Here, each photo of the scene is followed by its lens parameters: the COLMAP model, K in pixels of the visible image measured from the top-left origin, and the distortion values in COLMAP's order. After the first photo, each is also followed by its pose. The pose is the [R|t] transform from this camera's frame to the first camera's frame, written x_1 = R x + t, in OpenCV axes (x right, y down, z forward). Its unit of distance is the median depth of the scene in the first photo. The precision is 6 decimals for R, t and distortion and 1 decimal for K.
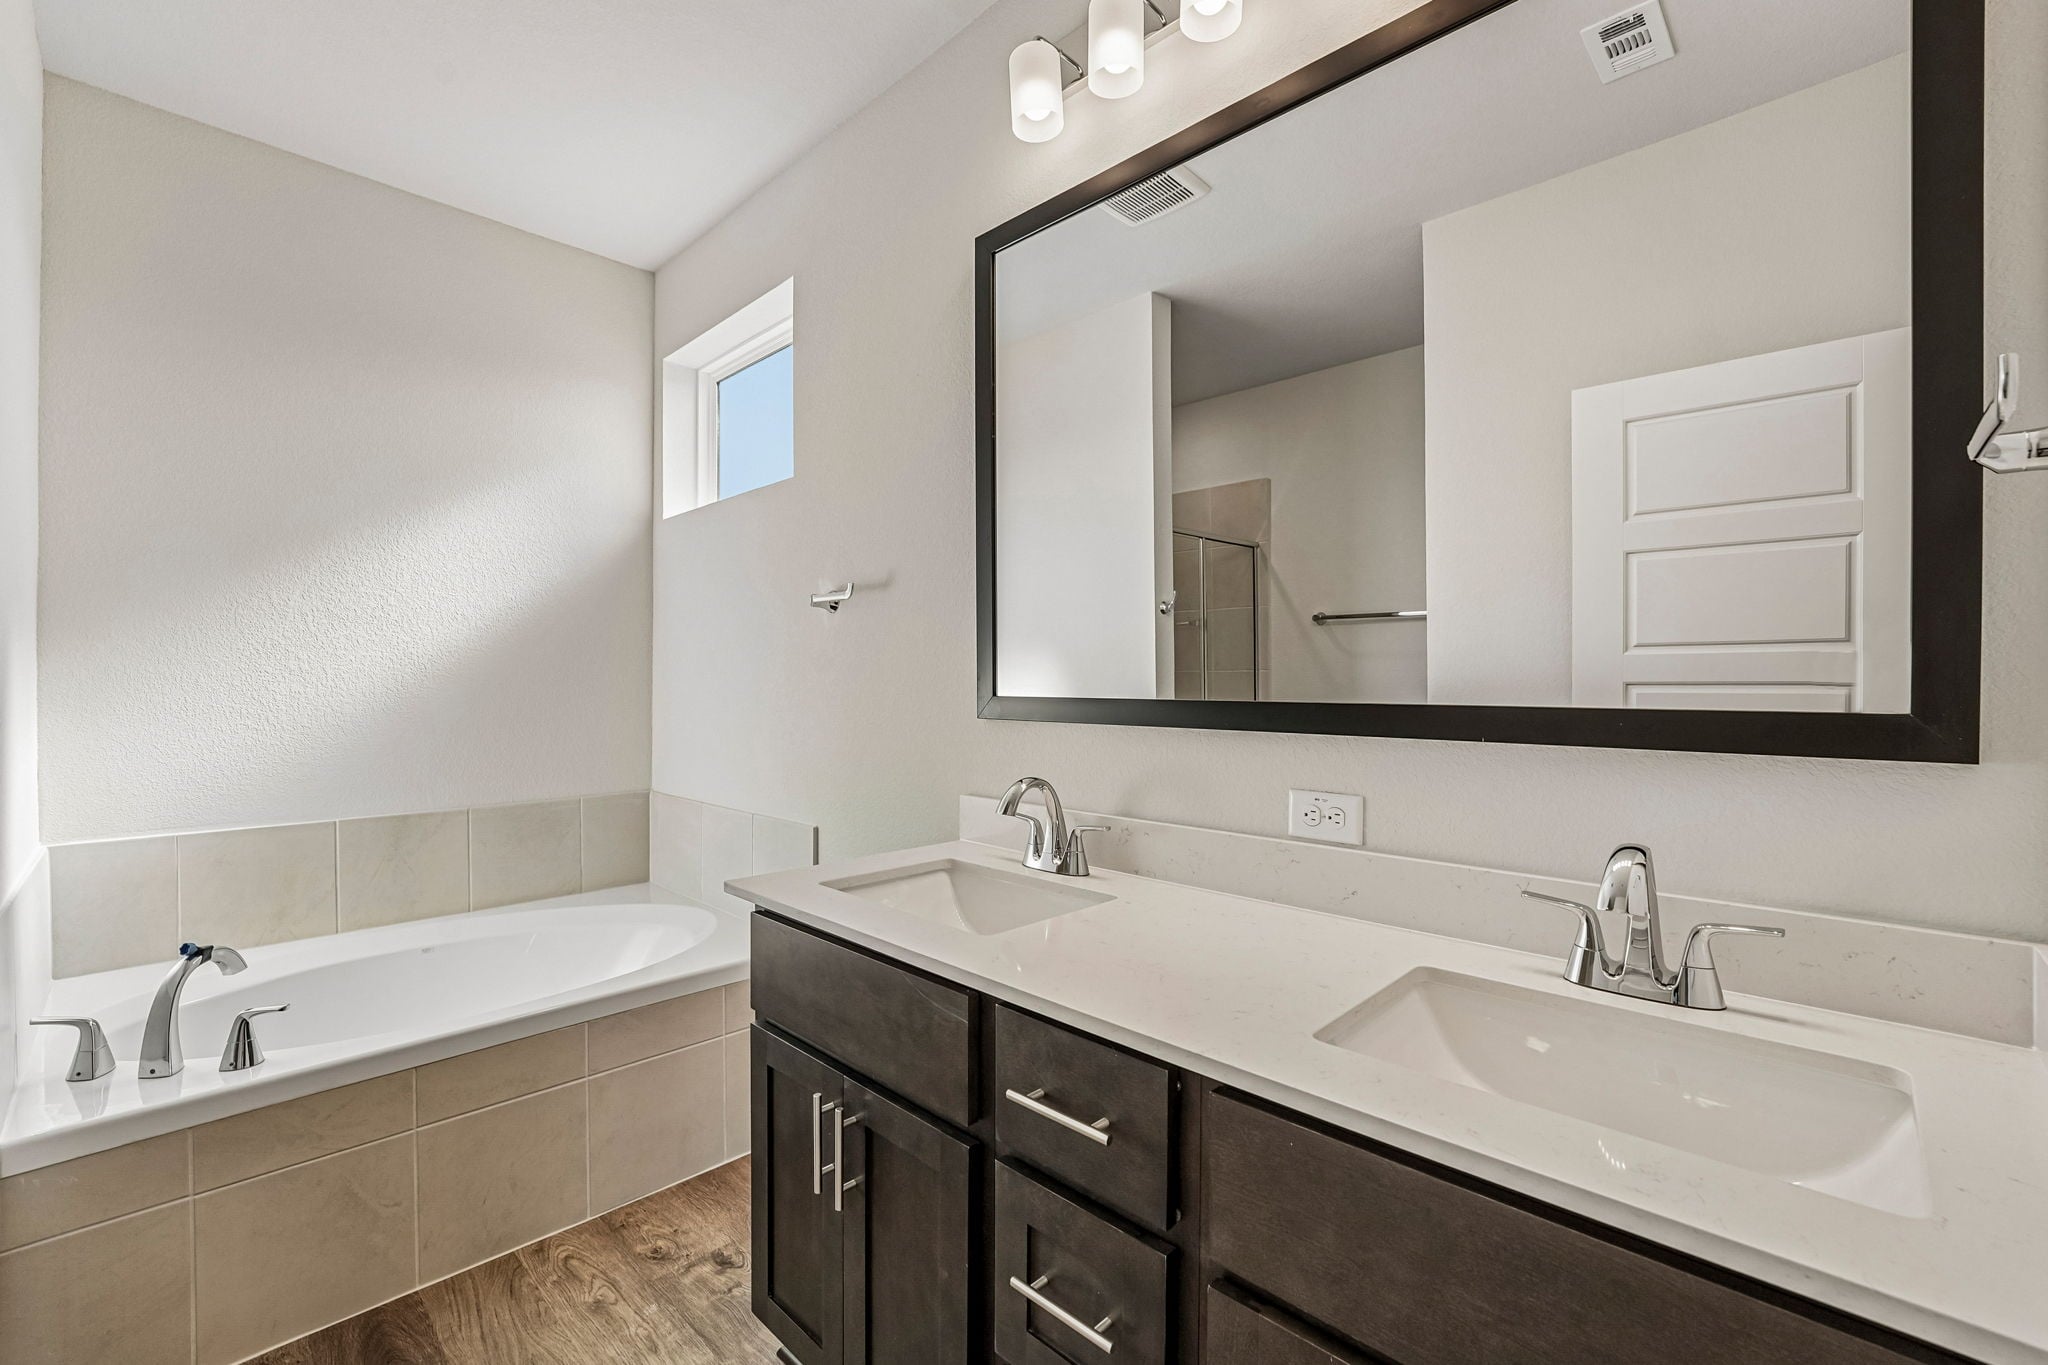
lens RADIAL K [[852.4, 0, 1017.0], [0, 852.4, 685.4], [0, 0, 1]] dist [-0.015167, 0.000196]
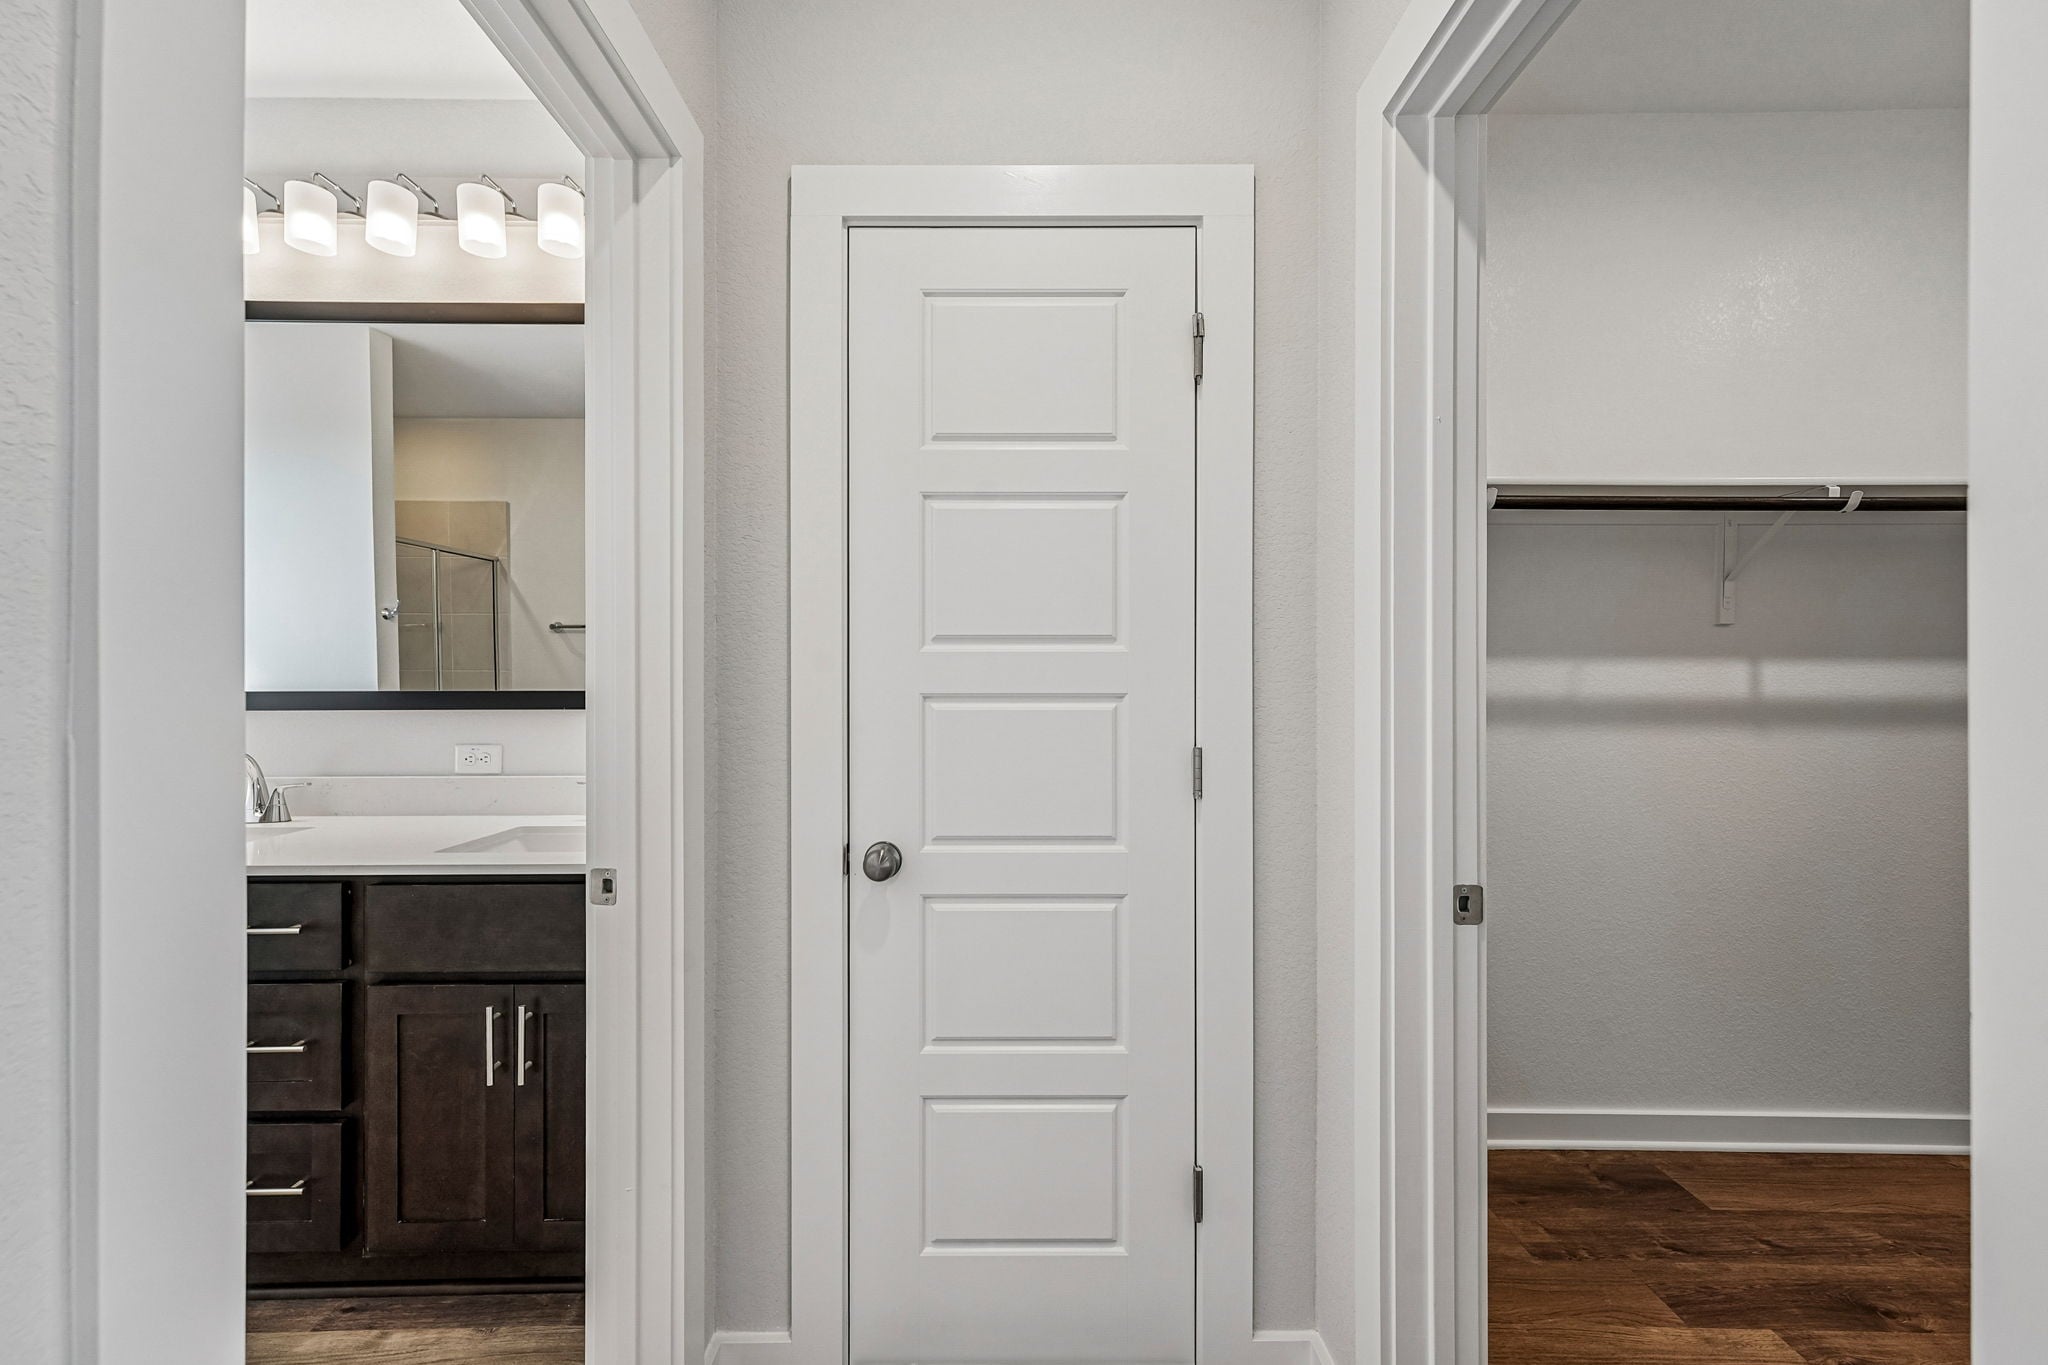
lens RADIAL K [[836.7, 0, 1018.7], [0, 836.7, 683.5], [0, 0, 1]] dist [0.016814, -0.000387]
pose [[0.708384, -0.002683, 0.705822, -0.027839], [0.003930, 0.999992, -0.000144, 0.004622], [-0.705816, 0.002876, 0.708389, -0.462915]]
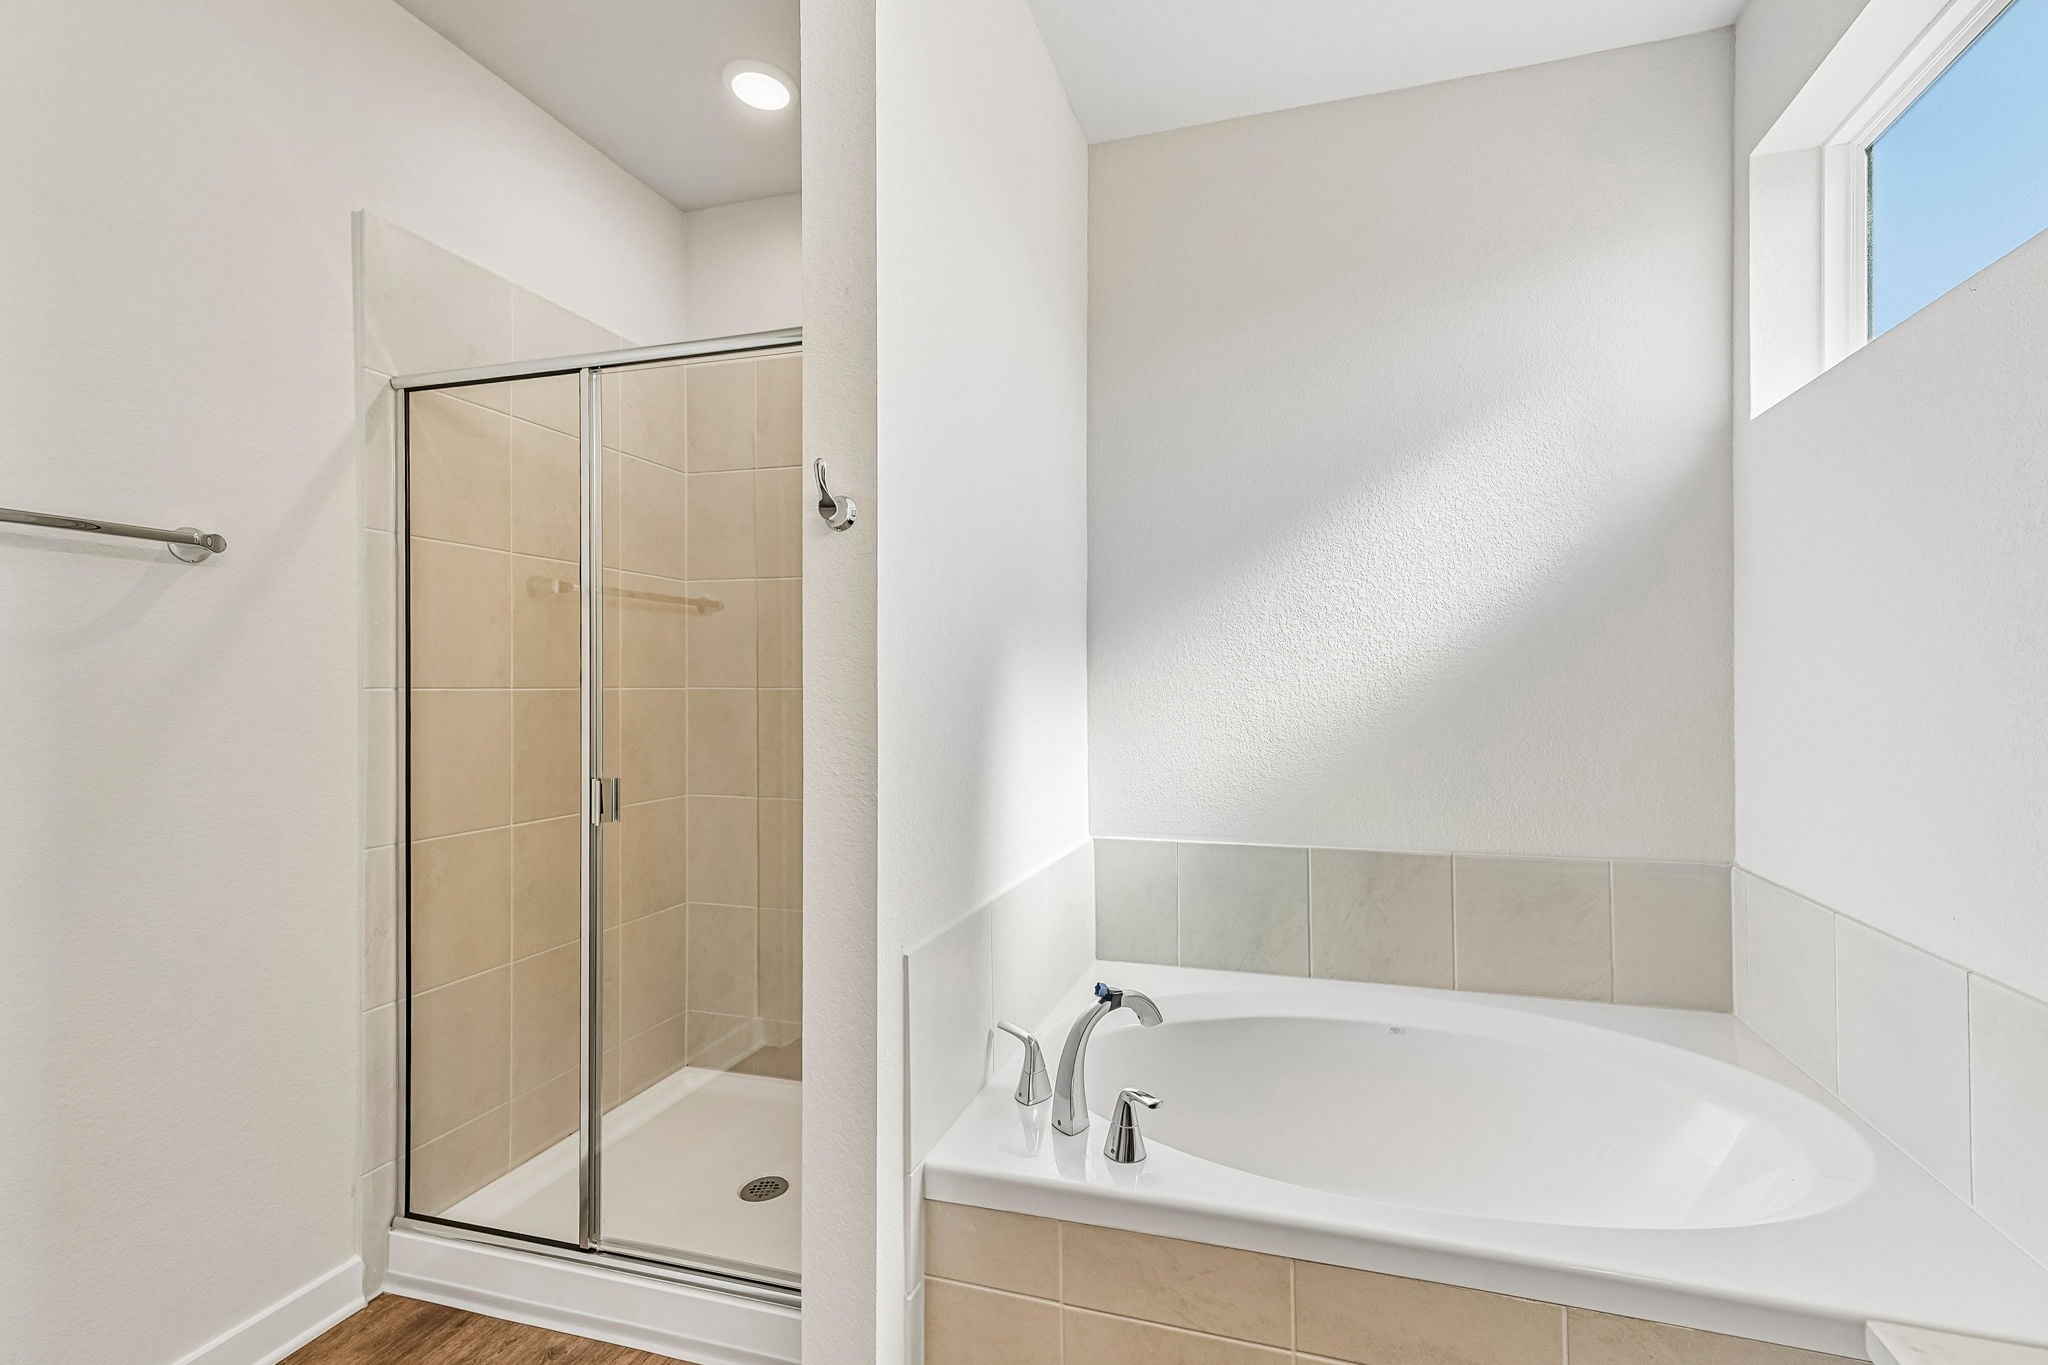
lens RADIAL K [[906.5, 0, 1024.0], [0, 906.5, 682.5], [0, 0, 1]] dist [0.002827, 0.000363]
pose [[0.465501, -0.009429, -0.884997, -0.106365], [-0.003758, 0.999913, -0.012630, 0.000784], [0.885040, 0.009205, 0.465425, 0.293735]]
